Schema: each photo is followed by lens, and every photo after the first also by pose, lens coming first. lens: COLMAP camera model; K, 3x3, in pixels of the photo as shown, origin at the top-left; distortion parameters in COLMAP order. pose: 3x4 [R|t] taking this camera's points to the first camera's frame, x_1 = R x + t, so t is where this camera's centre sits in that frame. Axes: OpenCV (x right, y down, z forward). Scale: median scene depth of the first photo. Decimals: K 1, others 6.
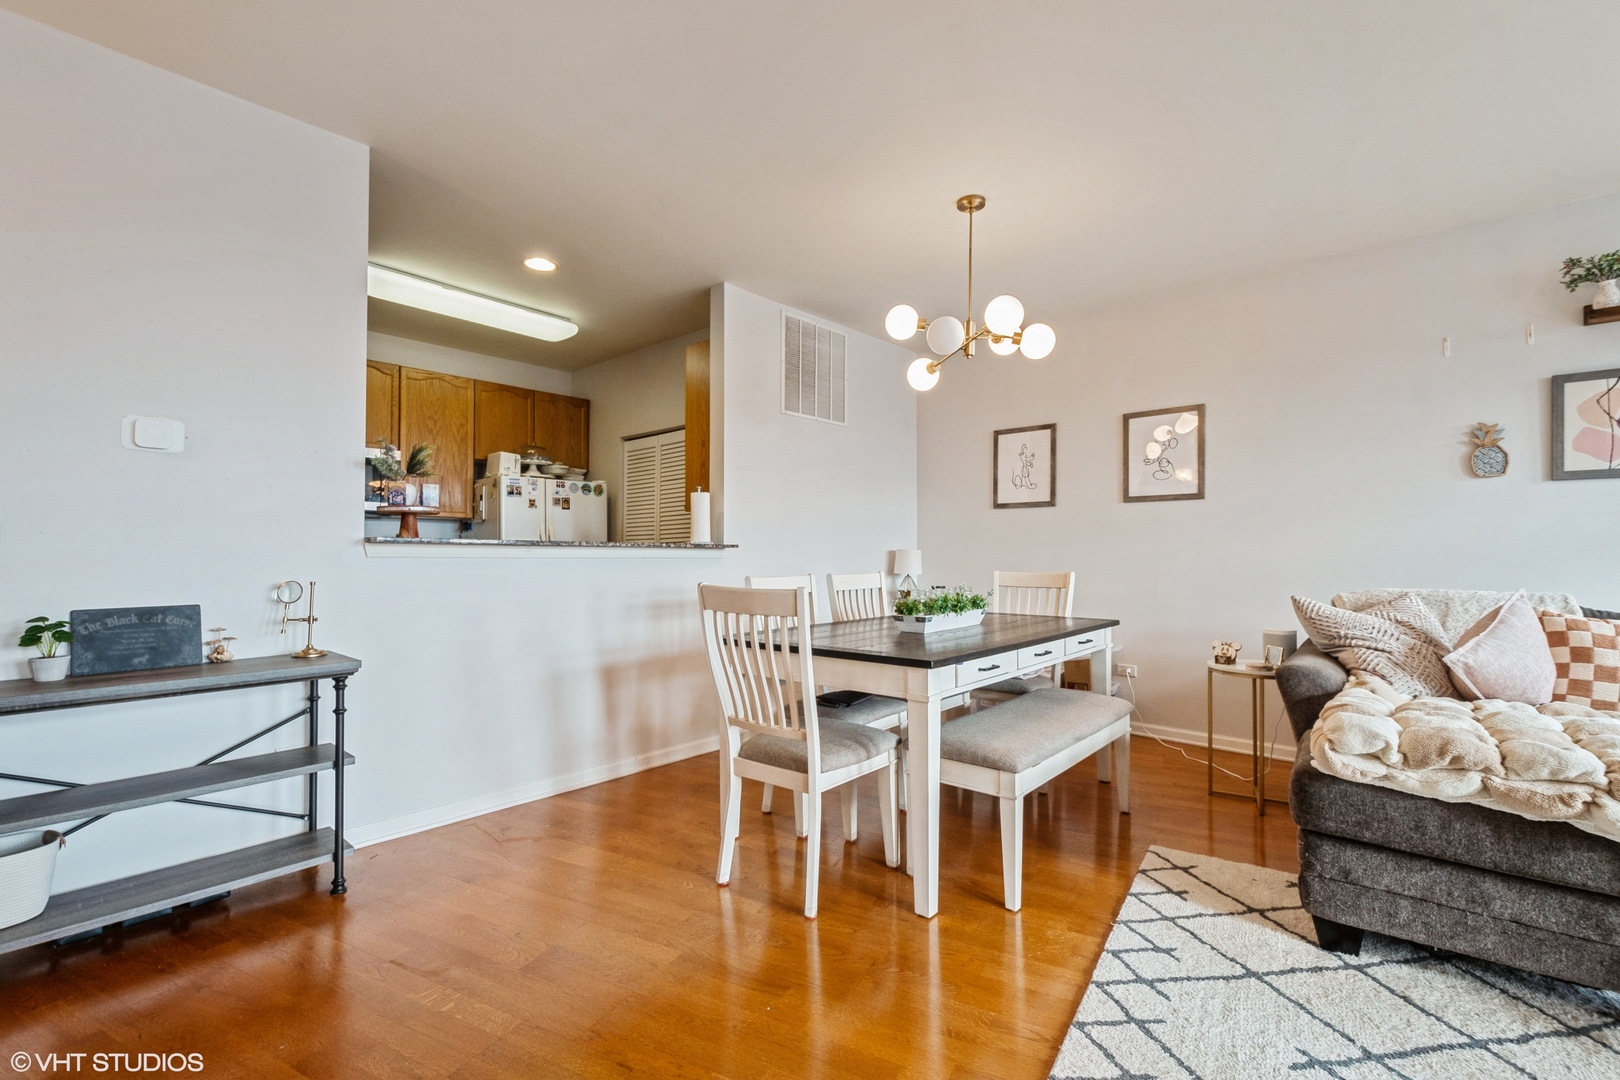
lens RADIAL K [[713.2, 0, 806.9], [0, 713.2, 550.3], [0, 0, 1]] dist [0.001283, -0.000138]
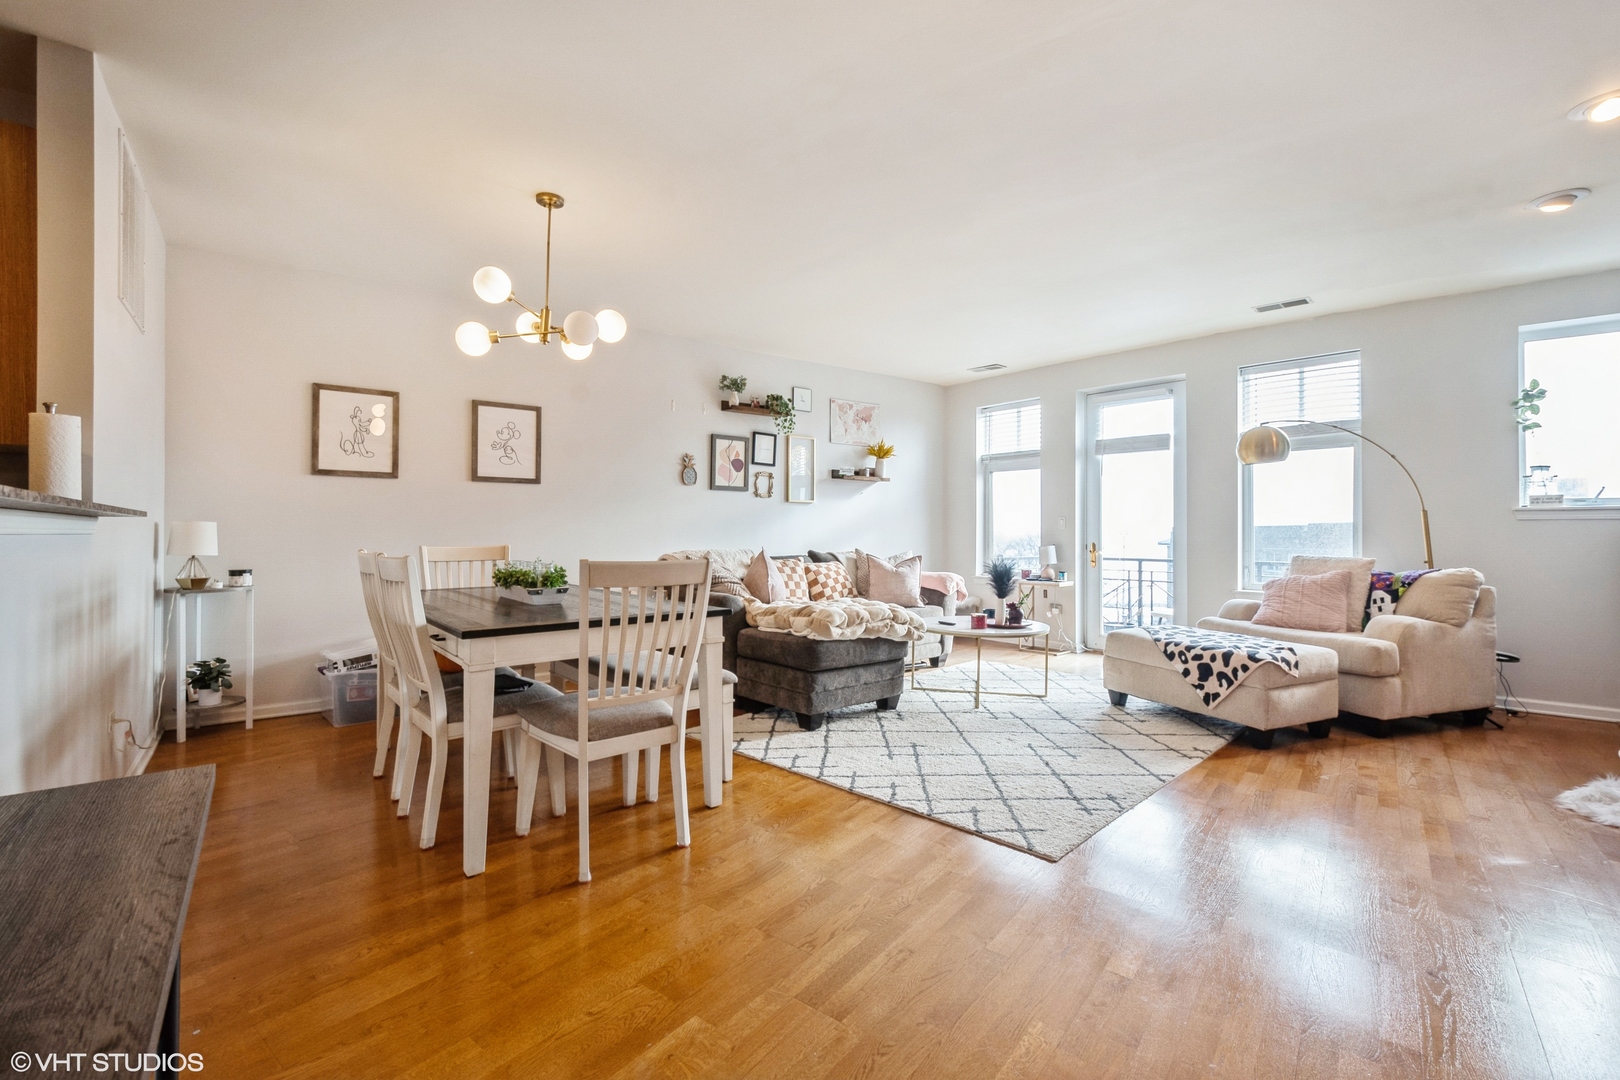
lens RADIAL K [[714.7, 0, 807.7], [0, 714.7, 537.4], [0, 0, 1]] dist [0.008941, -0.000828]
pose [[0.176286, -0.010415, 0.984284, -0.759467], [-0.008862, 0.999887, 0.012167, 0.001938], [-0.984299, -0.010868, 0.176174, 0.422172]]
